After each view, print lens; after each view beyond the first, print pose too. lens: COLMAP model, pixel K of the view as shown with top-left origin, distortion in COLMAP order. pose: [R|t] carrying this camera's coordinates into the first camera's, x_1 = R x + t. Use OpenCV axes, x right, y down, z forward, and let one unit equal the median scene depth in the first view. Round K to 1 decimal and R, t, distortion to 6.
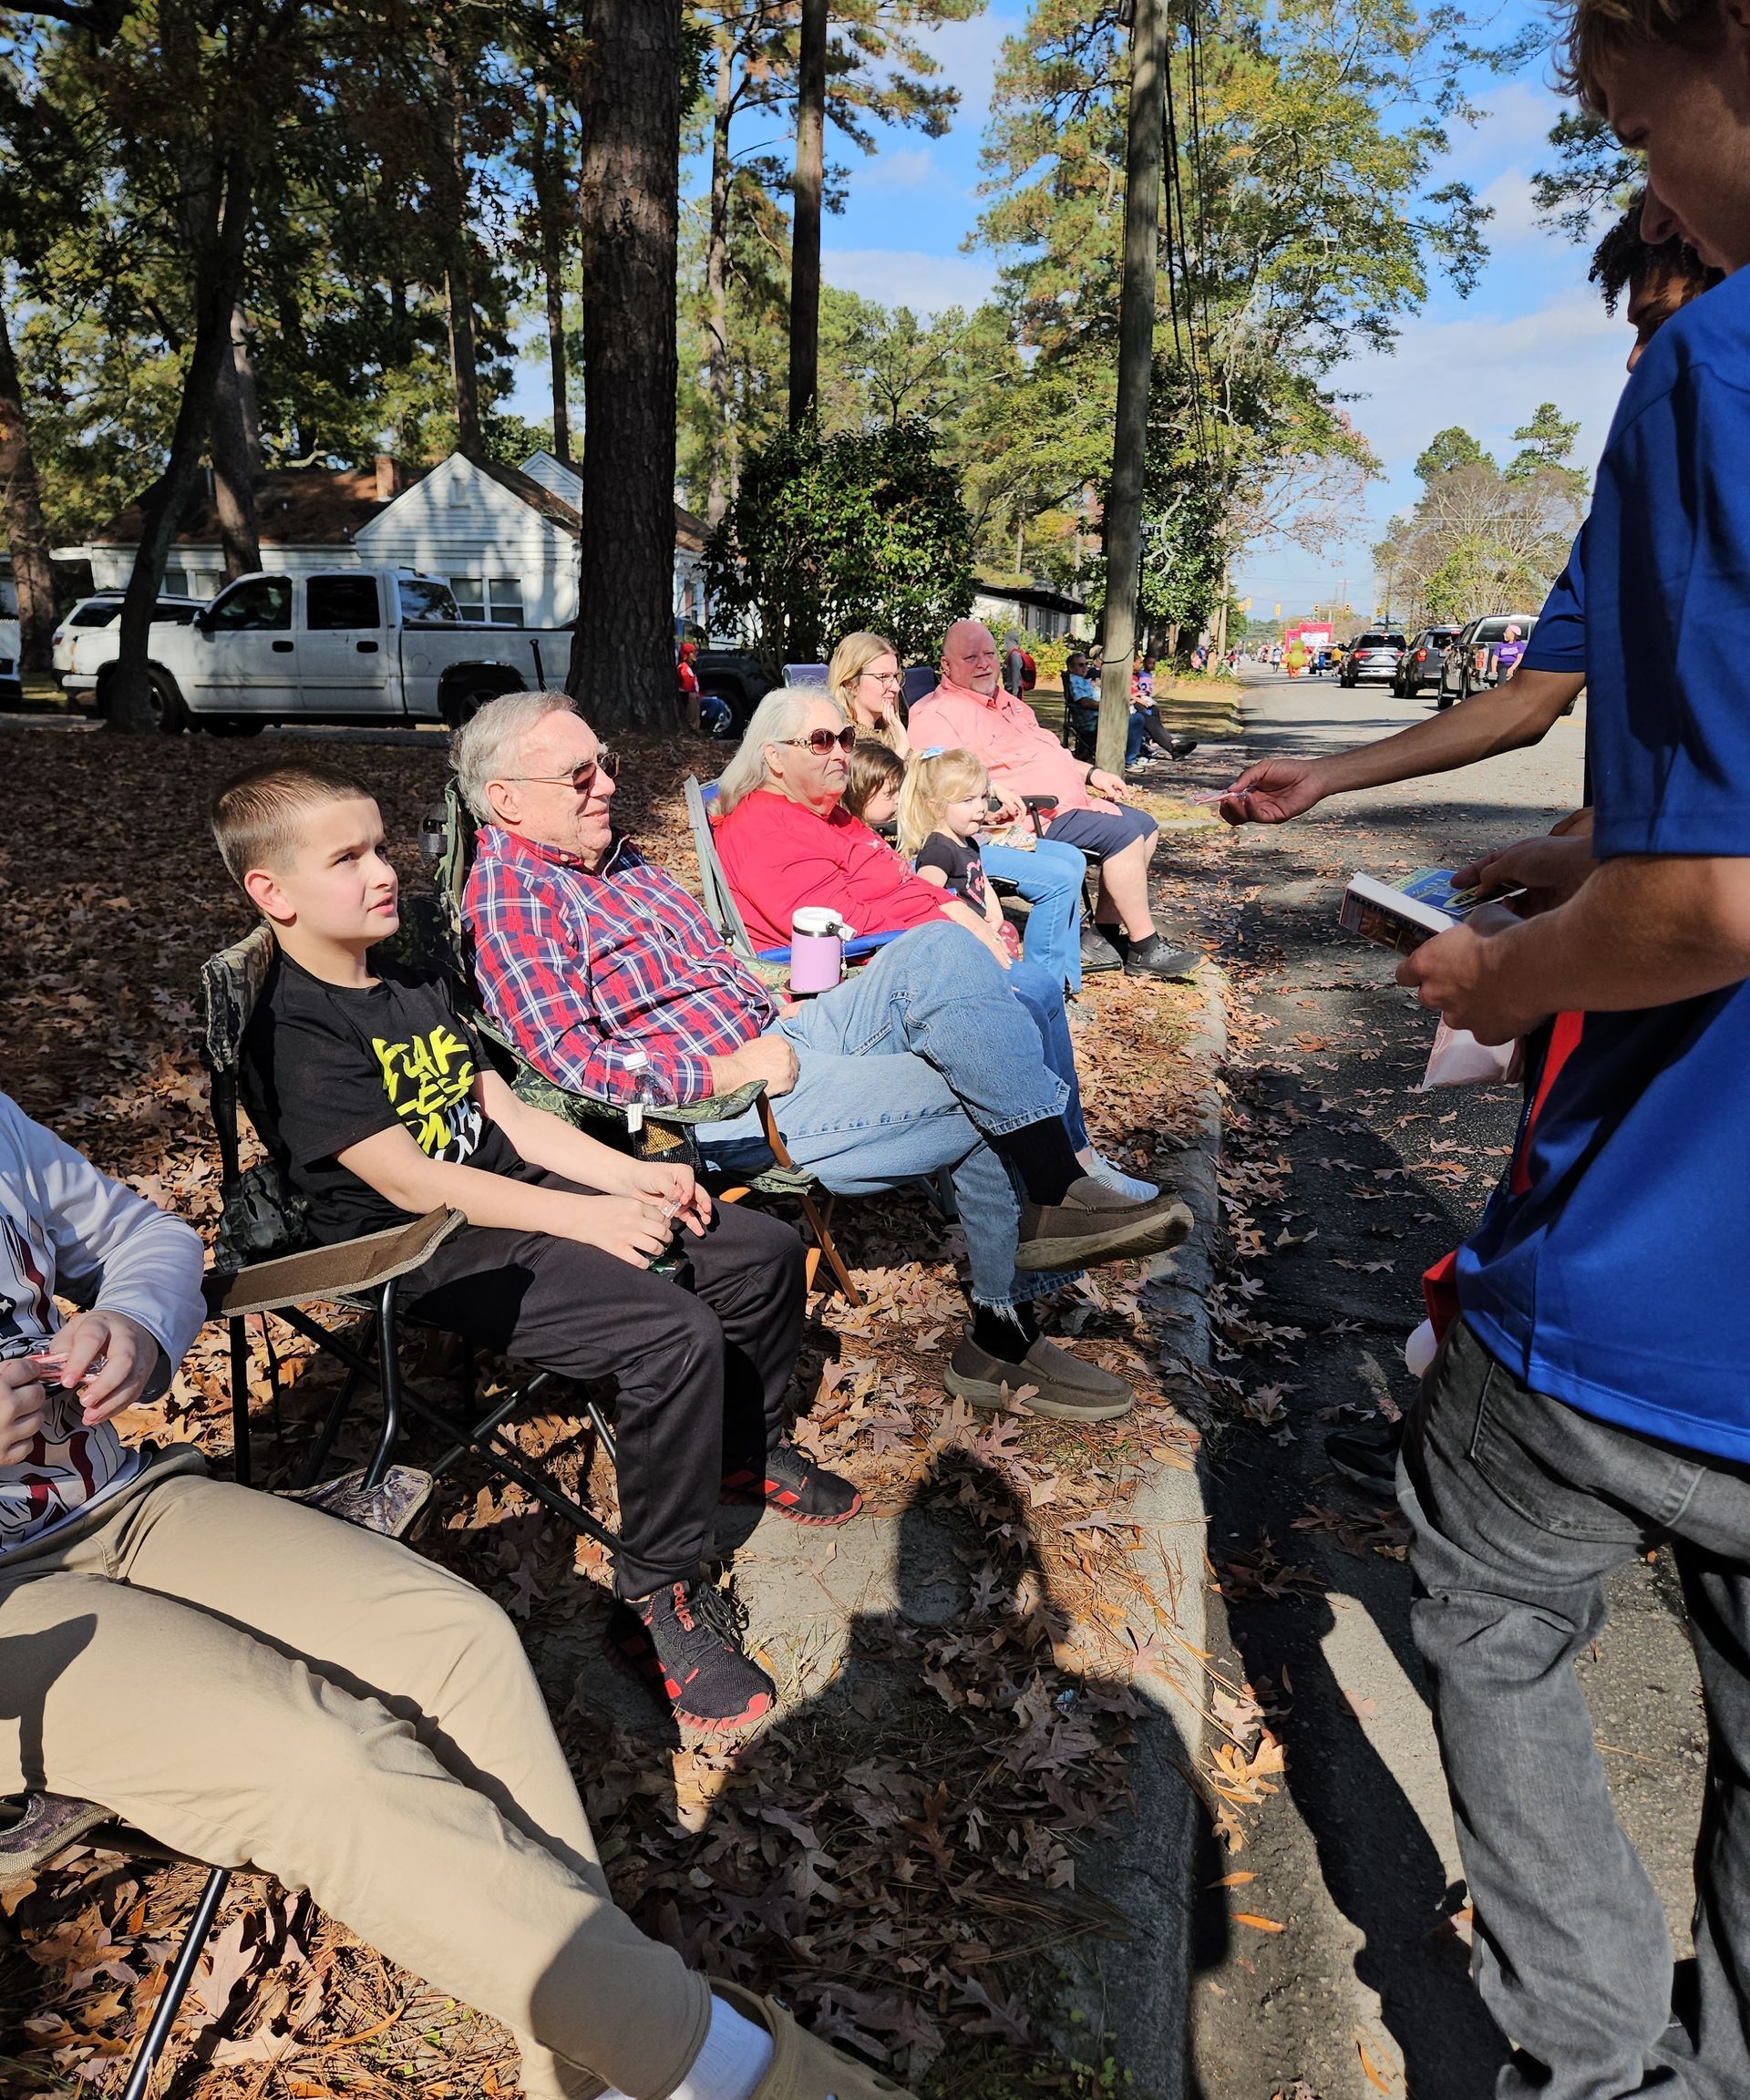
lens RADIAL K [[1527.1, 0, 887.5], [0, 1527.1, 1056.5], [0, 0, 1]] dist [0.051695, -0.001952]
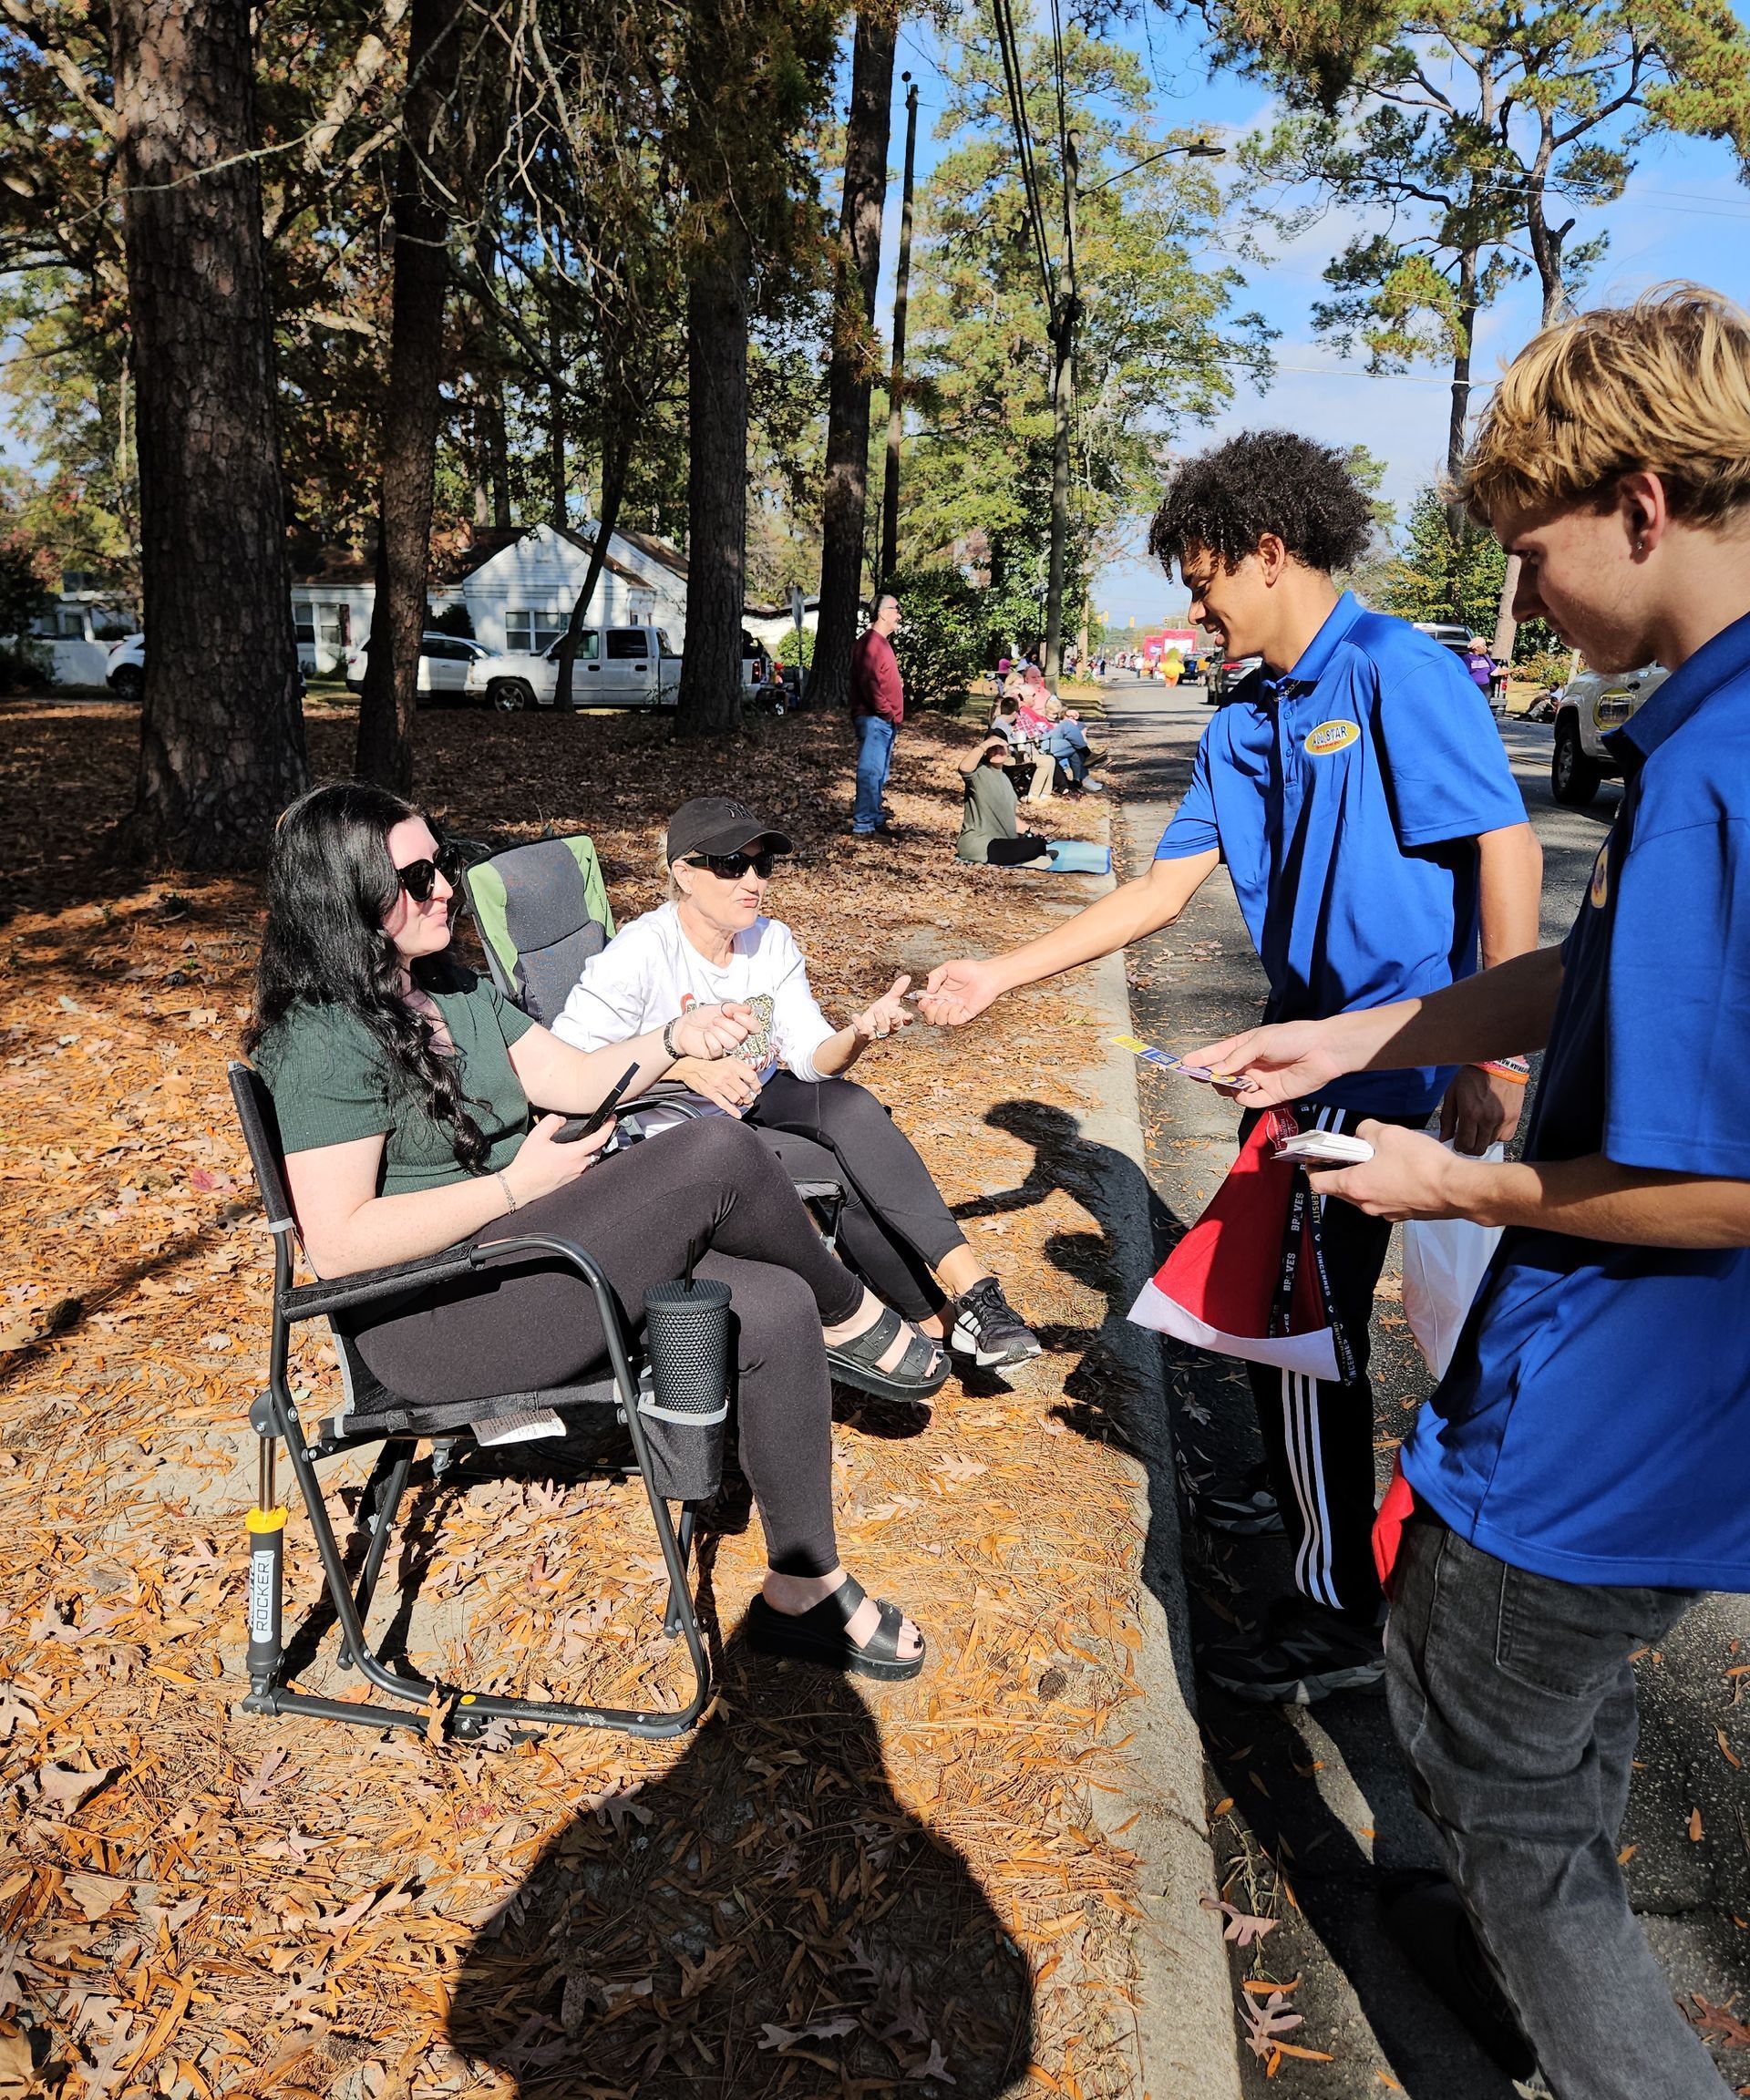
lens RADIAL K [[1594.7, 0, 824.6], [0, 1594.7, 1050.7], [0, 0, 1]] dist [0.069409, -0.065664]
pose [[0.998497, -0.014135, 0.052956, -0.079716], [0.014997, 0.999761, -0.015925, 0.082264], [-0.052718, 0.016695, 0.998470, -0.333882]]
